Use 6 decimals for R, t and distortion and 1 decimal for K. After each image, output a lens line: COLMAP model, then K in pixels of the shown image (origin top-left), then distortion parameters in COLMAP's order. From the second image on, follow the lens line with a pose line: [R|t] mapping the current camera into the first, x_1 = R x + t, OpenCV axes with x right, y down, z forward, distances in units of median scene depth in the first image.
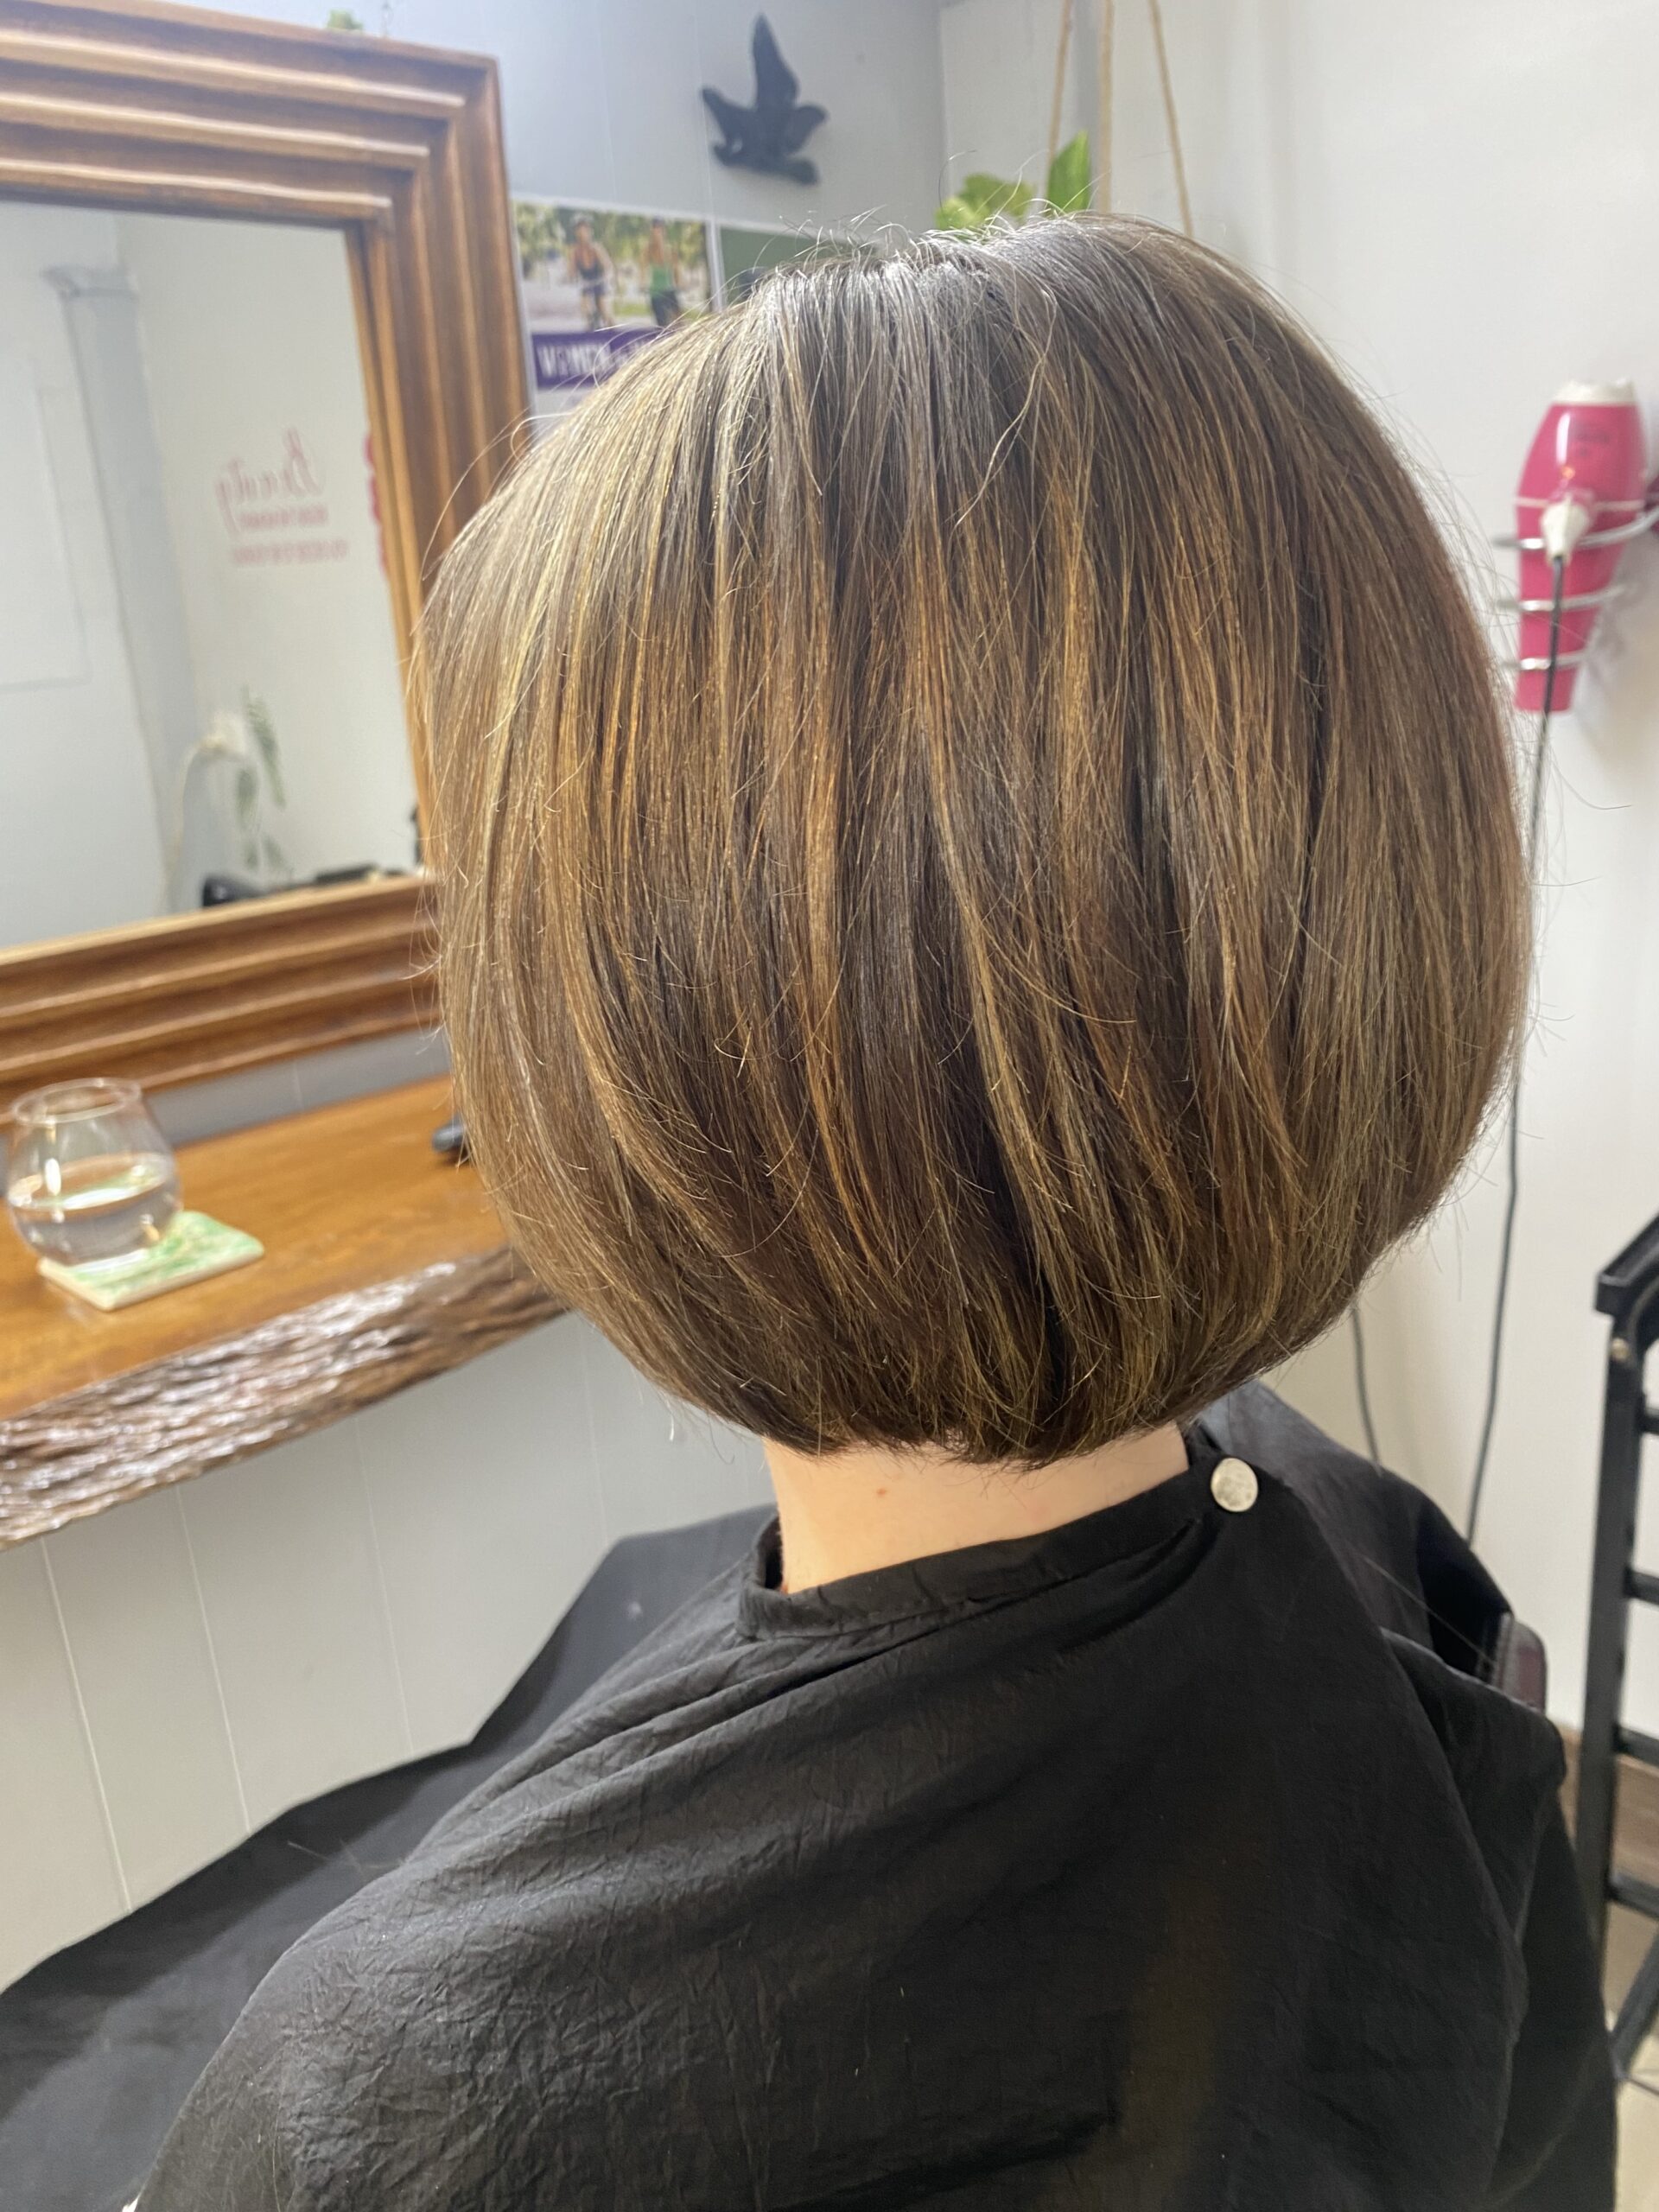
lens RADIAL K [[1710.2, 0, 813.6], [0, 1710.2, 1098.4], [0, 0, 1]] dist [0.011130, 0.006950]
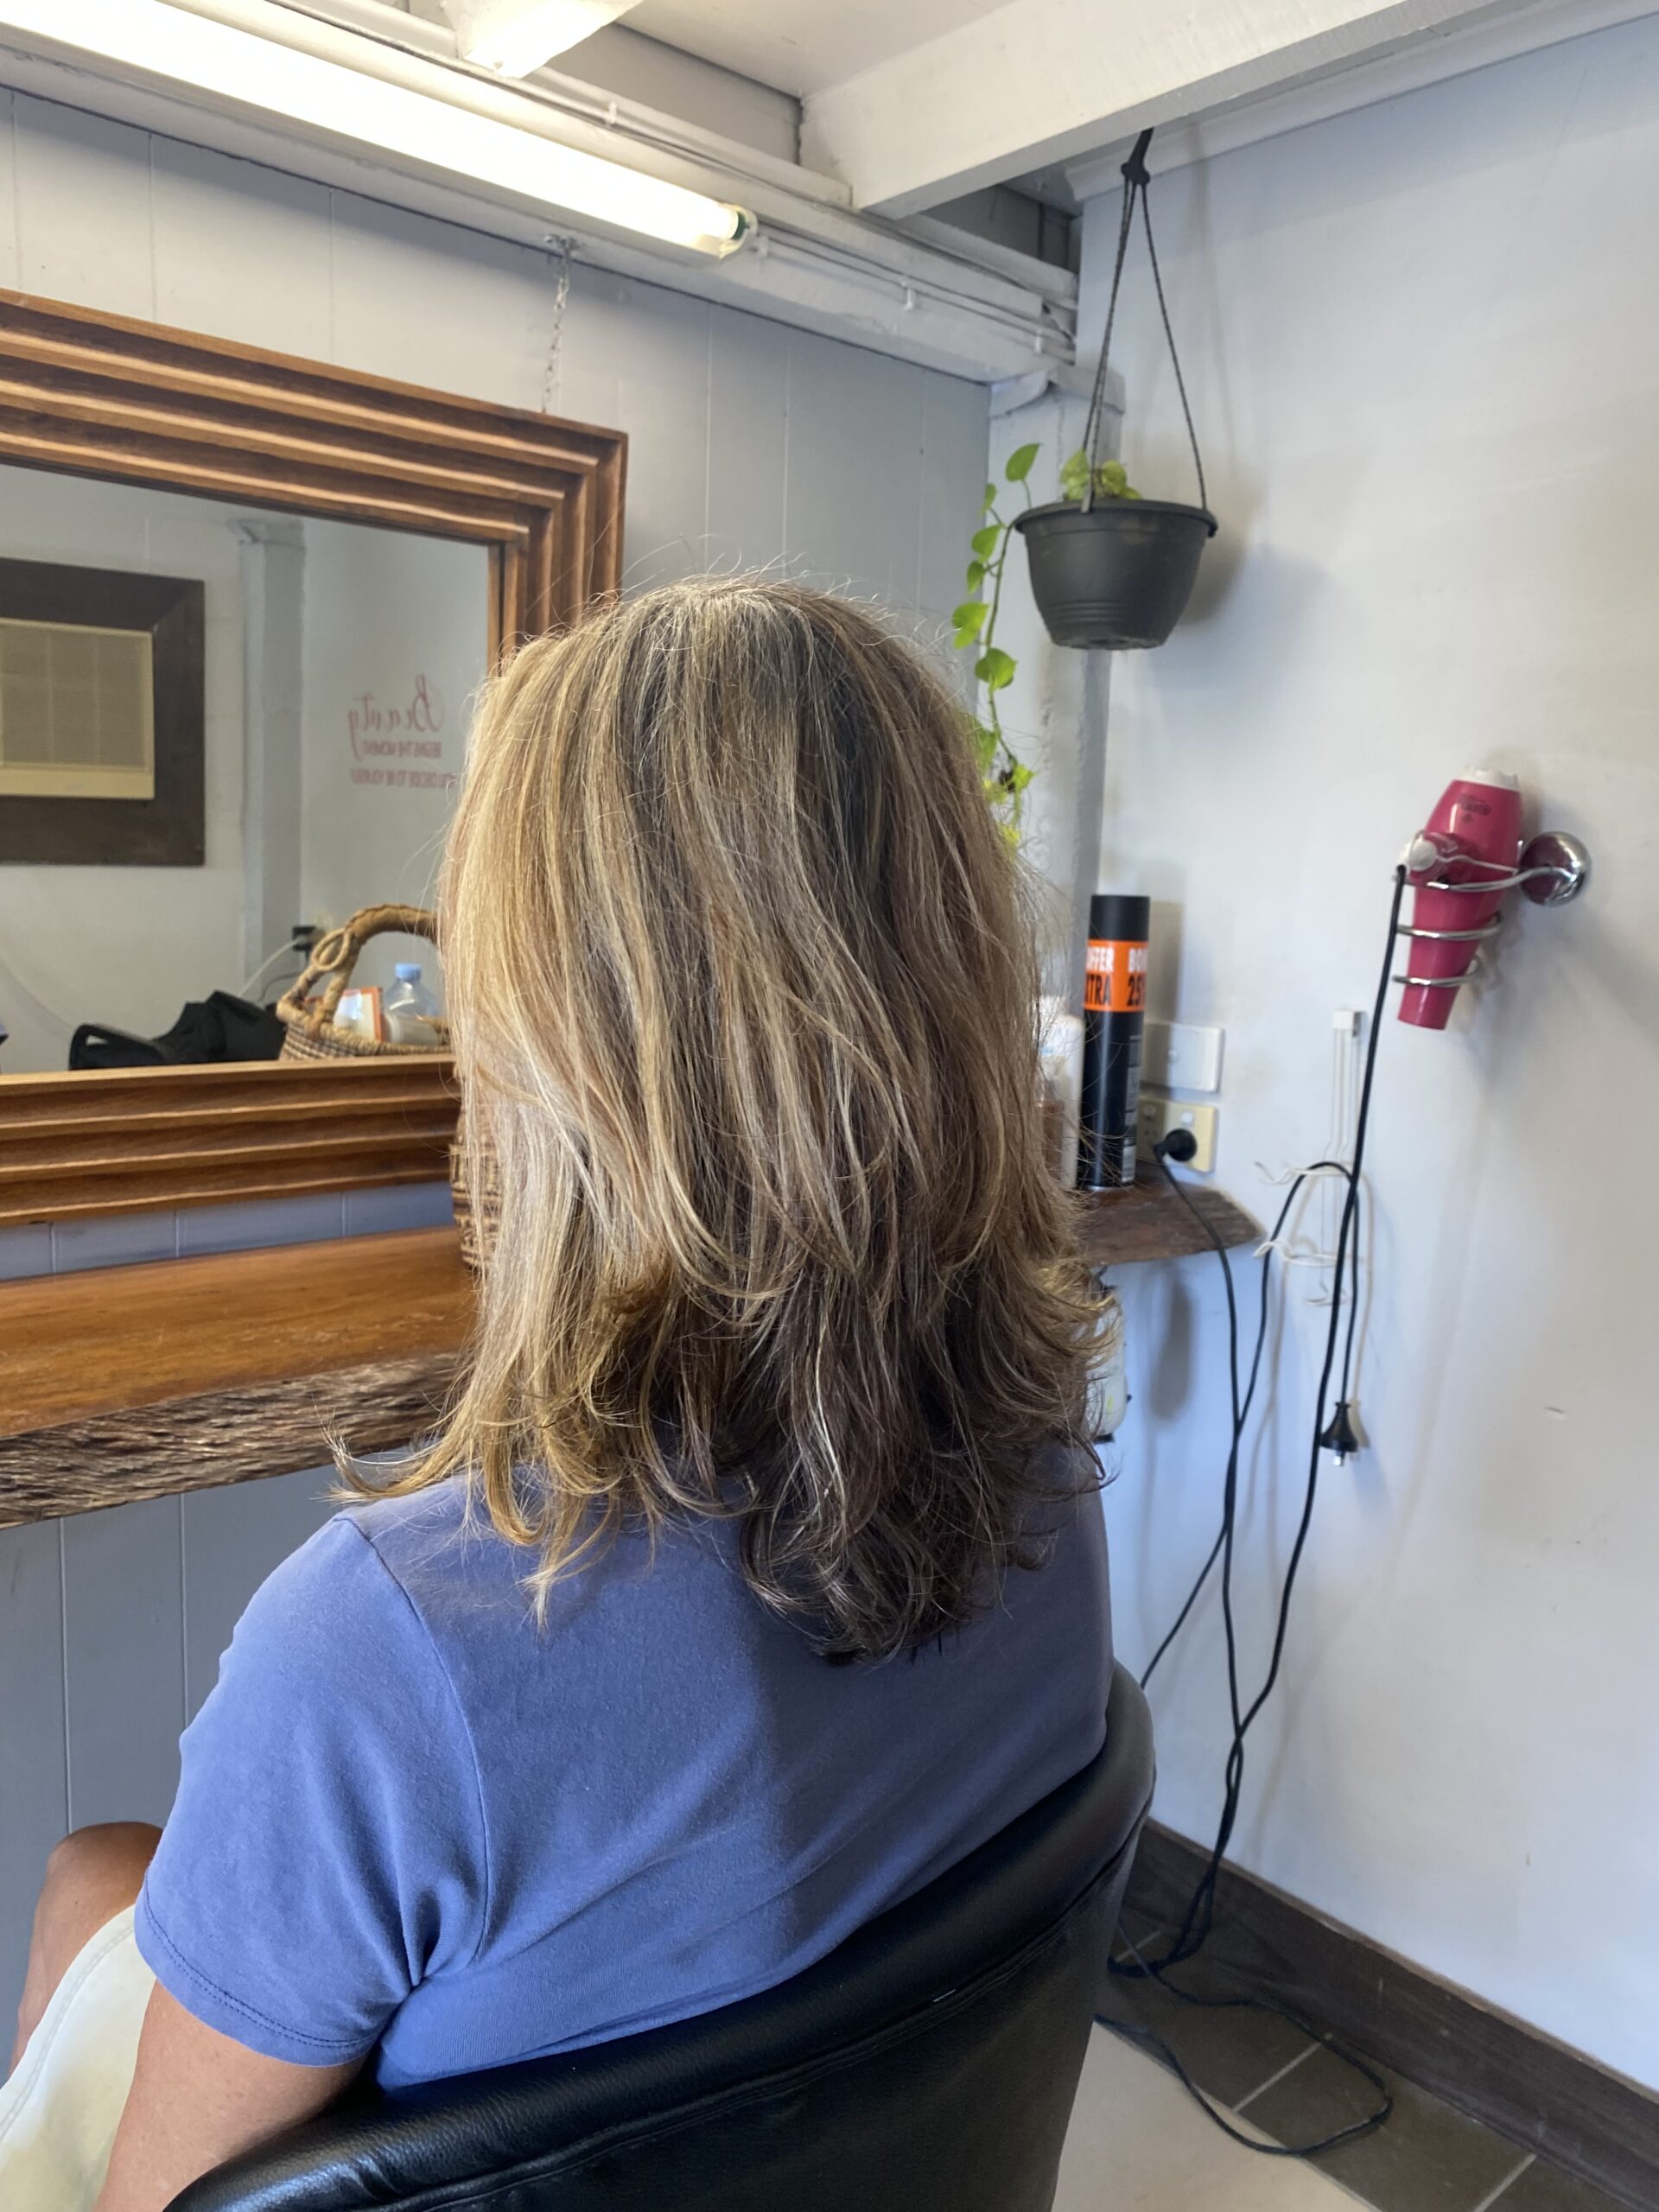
lens RADIAL K [[1710.2, 0, 842.5], [0, 1710.2, 1109.2], [0, 0, 1]] dist [0.011130, 0.006950]
pose [[0.993807, 0.110107, -0.014964, 0.064802], [-0.111114, 0.983422, -0.143301, 0.073700], [-0.001062, 0.144076, 0.989566, -0.248188]]
